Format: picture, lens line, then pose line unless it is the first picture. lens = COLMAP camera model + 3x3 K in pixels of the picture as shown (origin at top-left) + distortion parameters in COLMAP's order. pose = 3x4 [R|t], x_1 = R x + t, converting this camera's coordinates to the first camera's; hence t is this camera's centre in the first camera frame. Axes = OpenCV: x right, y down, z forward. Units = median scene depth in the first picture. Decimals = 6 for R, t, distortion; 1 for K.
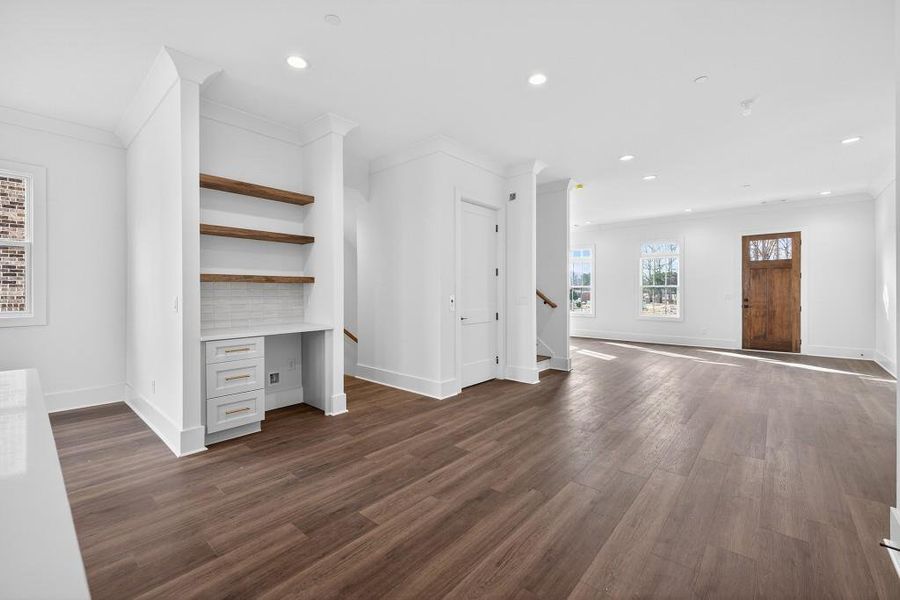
lens RADIAL K [[375.2, 0, 446.4], [0, 375.2, 294.6], [0, 0, 1]] dist [0.012150, -0.000160]
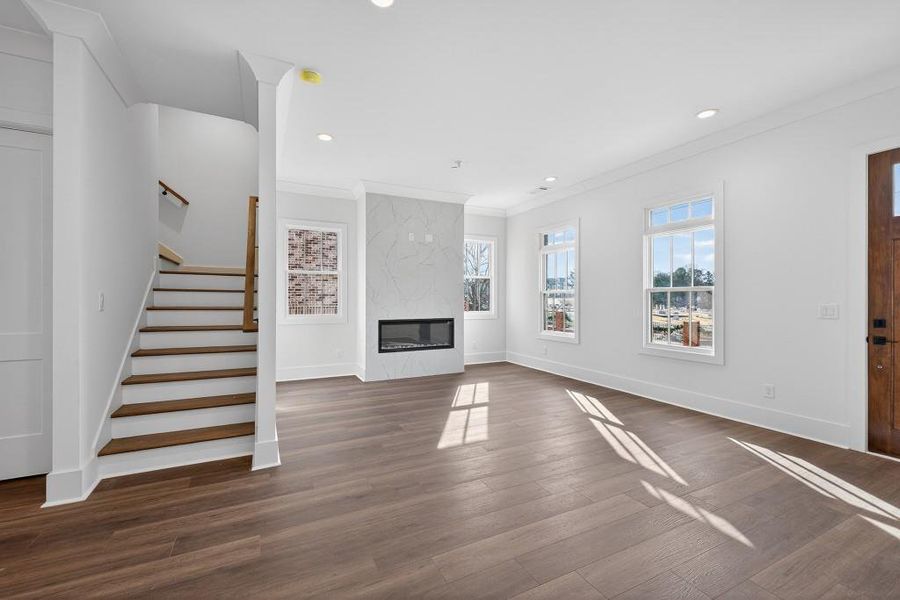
lens RADIAL K [[375.0, 0, 444.3], [0, 375.0, 300.6], [0, 0, 1]] dist [0.003412, 0.000415]
pose [[0.925249, 0.004098, -0.379338, 0.661641], [-0.005487, 0.999982, -0.002580, -0.005873], [0.379321, 0.004469, 0.925254, 0.603971]]
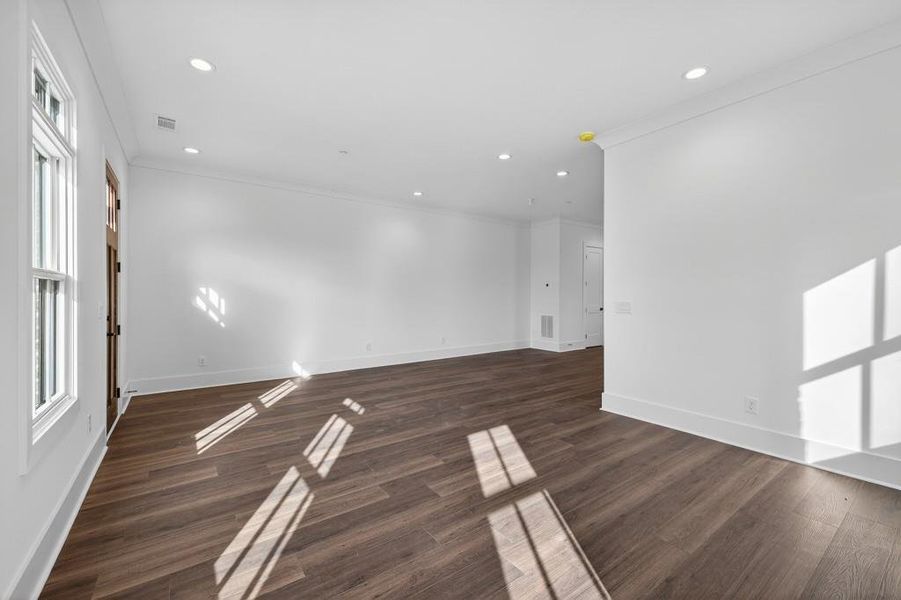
lens RADIAL K [[368.6, 0, 452.6], [0, 368.6, 291.7], [0, 0, 1]] dist [0.003340, -0.000135]
pose [[-0.979096, 0.002112, 0.203388, 0.433586], [0.001834, 0.999997, -0.001556, -0.015539], [-0.203391, -0.001151, -0.979097, 1.621957]]
